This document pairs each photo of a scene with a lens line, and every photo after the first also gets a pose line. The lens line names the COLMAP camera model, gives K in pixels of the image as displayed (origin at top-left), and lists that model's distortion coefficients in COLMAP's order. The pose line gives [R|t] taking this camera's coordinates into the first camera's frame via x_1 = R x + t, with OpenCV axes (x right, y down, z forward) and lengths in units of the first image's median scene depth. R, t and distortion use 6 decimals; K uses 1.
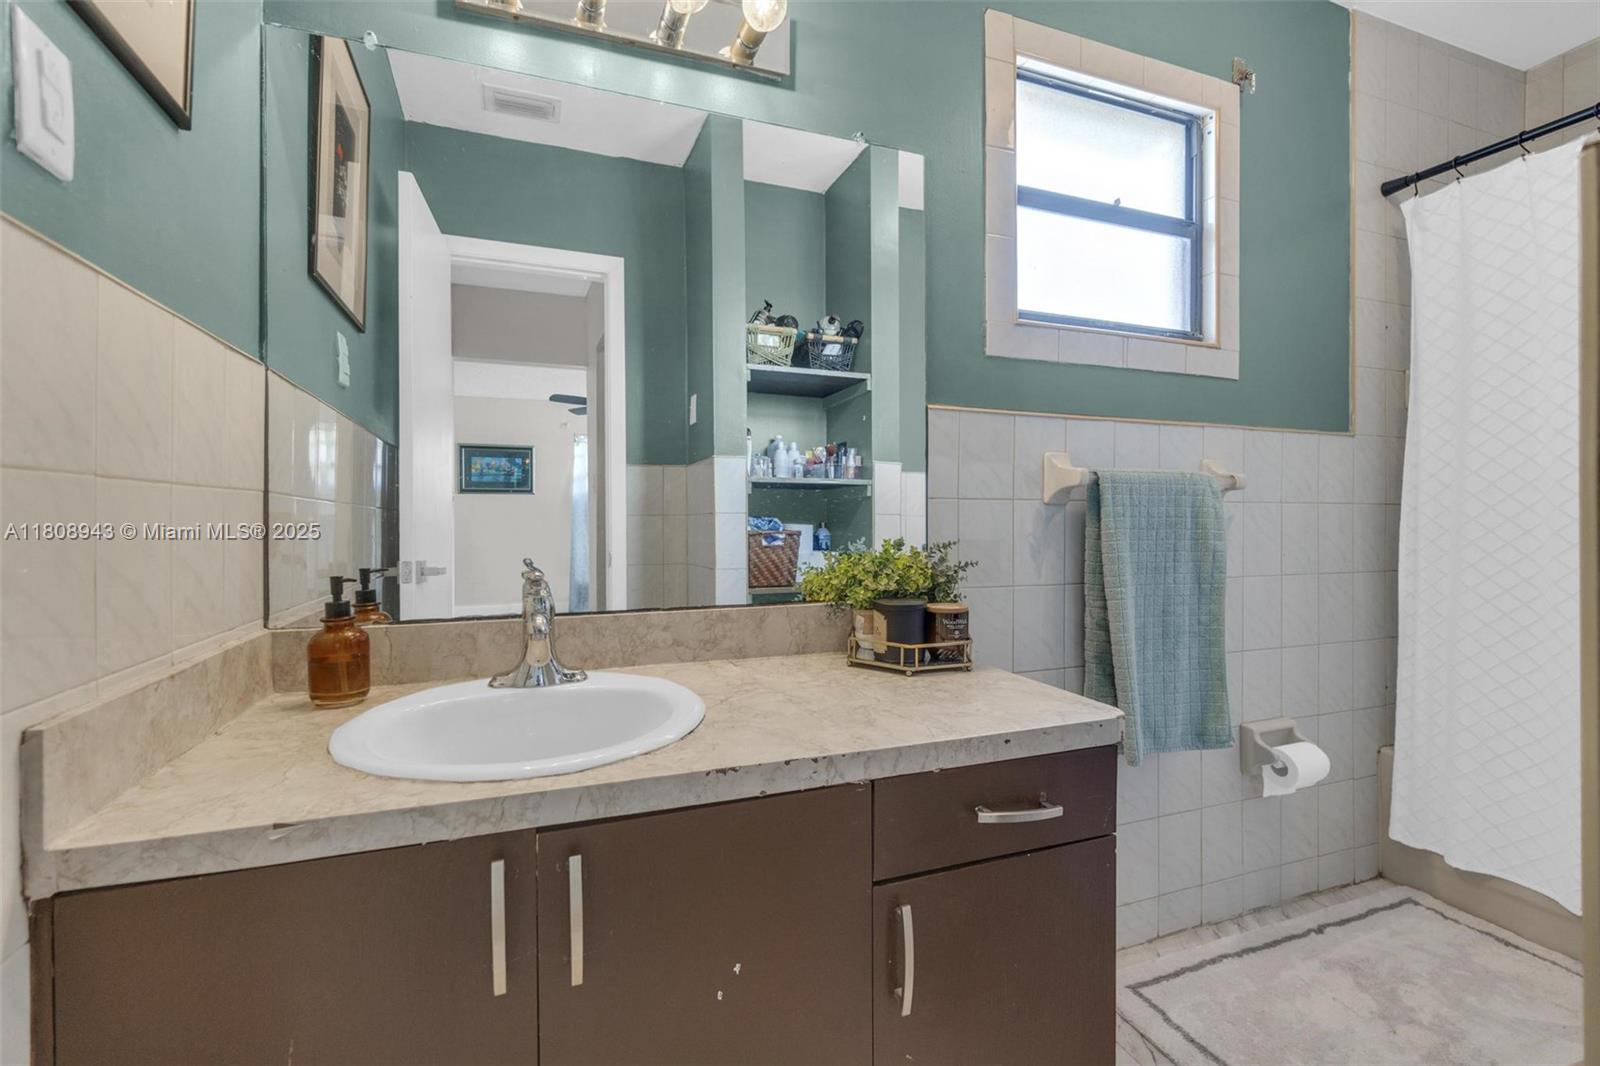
lens RADIAL K [[691.3, 0, 793.2], [0, 691.3, 526.7], [0, 0, 1]] dist [-0.002207, -0.000177]
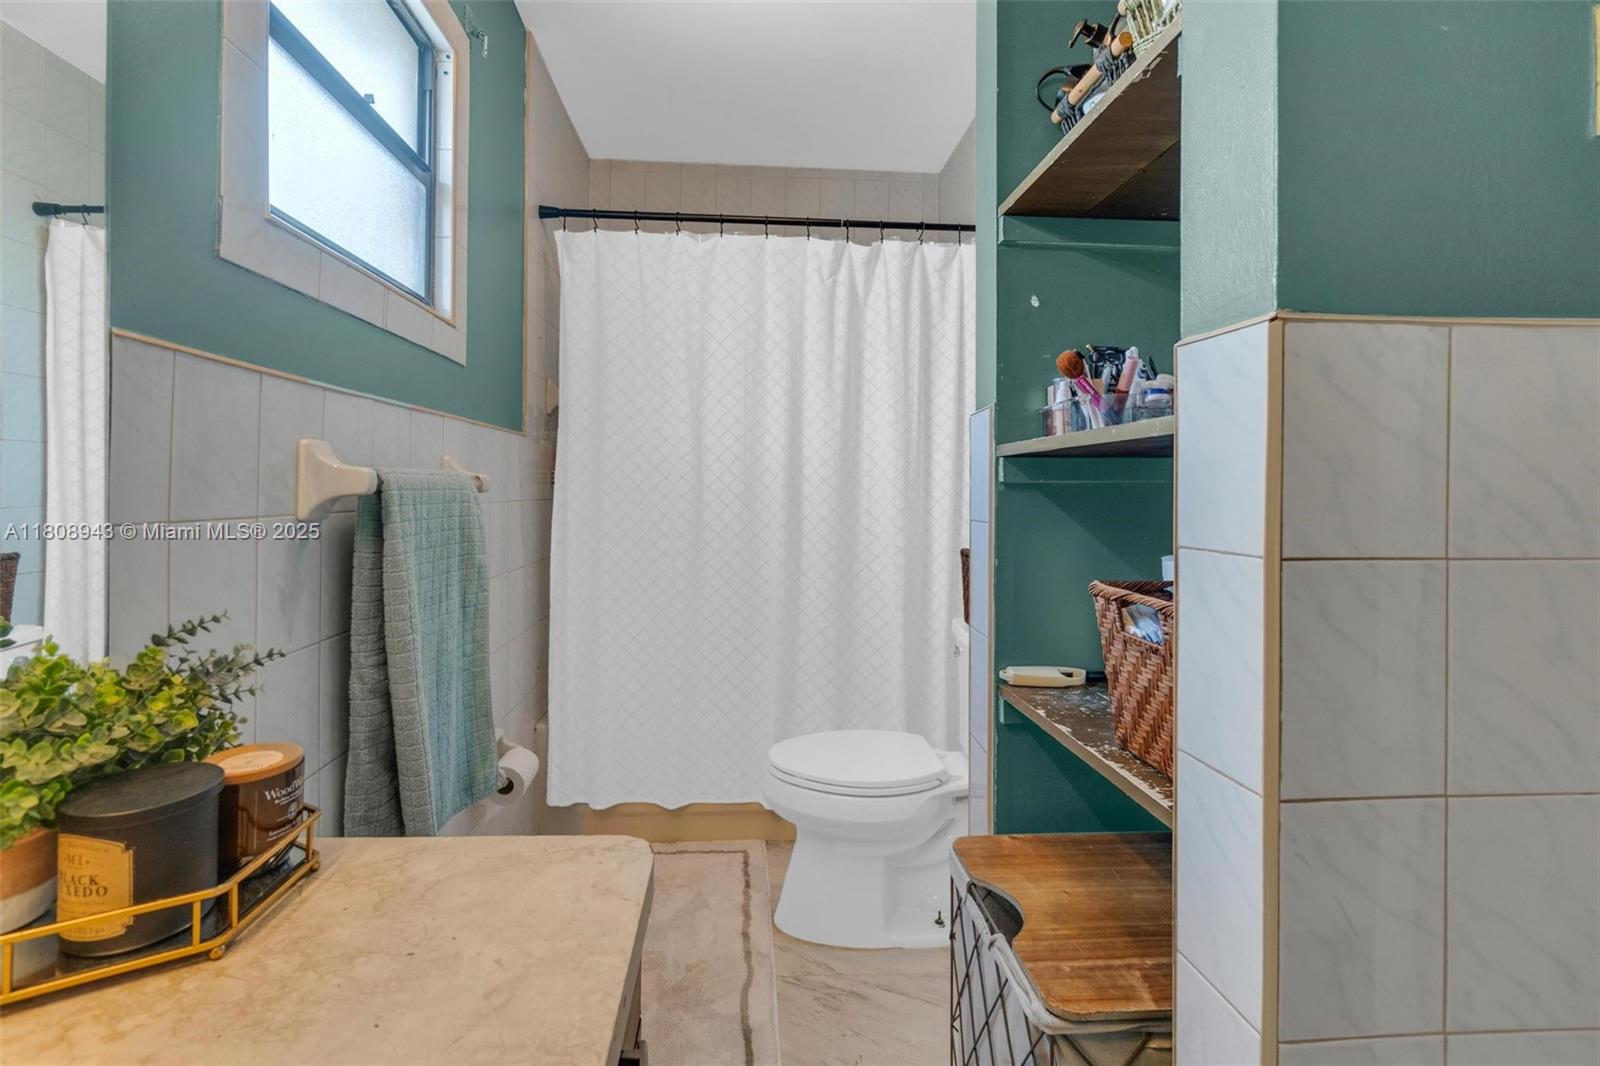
lens RADIAL K [[704.4, 0, 788.2], [0, 704.4, 488.8], [0, 0, 1]] dist [-0.001643, 0.000061]
pose [[0.301333, 0.005987, 0.953500, -0.117928], [-0.004686, 0.999978, -0.004798, -0.064244], [-0.953508, -0.003022, 0.301354, 0.400492]]
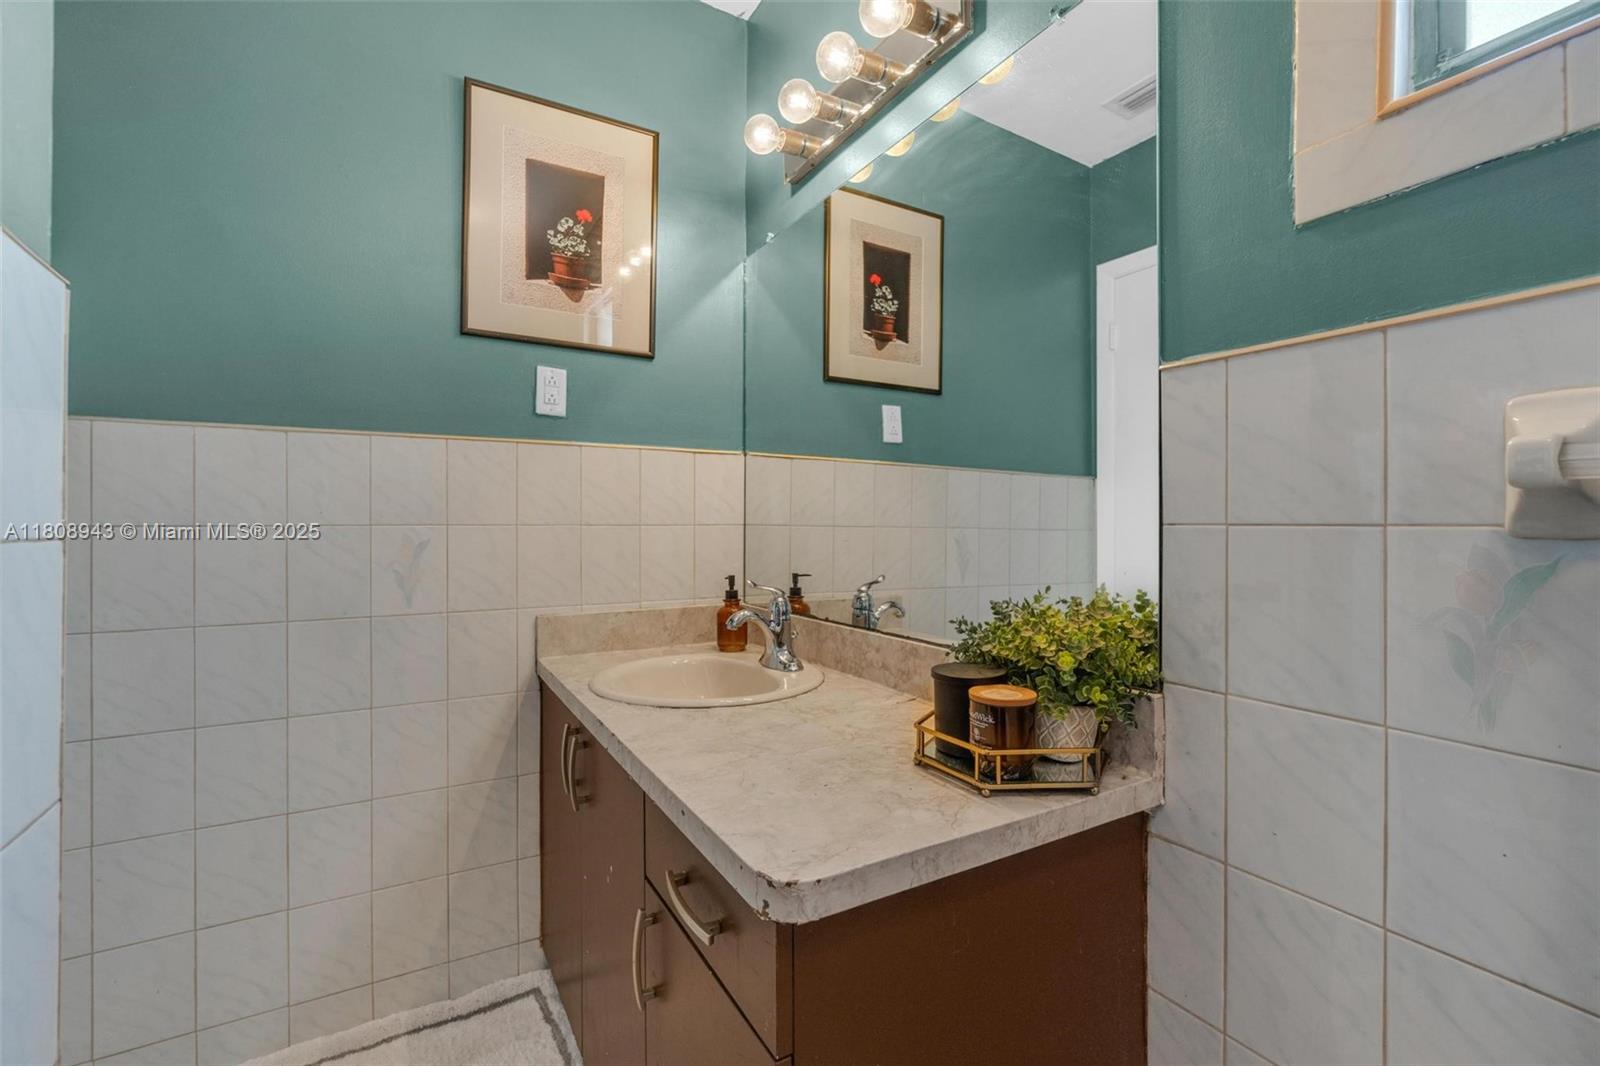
lens RADIAL K [[710.3, 0, 791.3], [0, 710.3, 527.3], [0, 0, 1]] dist [-0.001874, 0.000279]
pose [[0.141722, 0.006530, -0.989885, 0.714919], [-0.010504, 0.999932, 0.005092, -0.037683], [0.989851, 0.009676, 0.141781, 0.579134]]
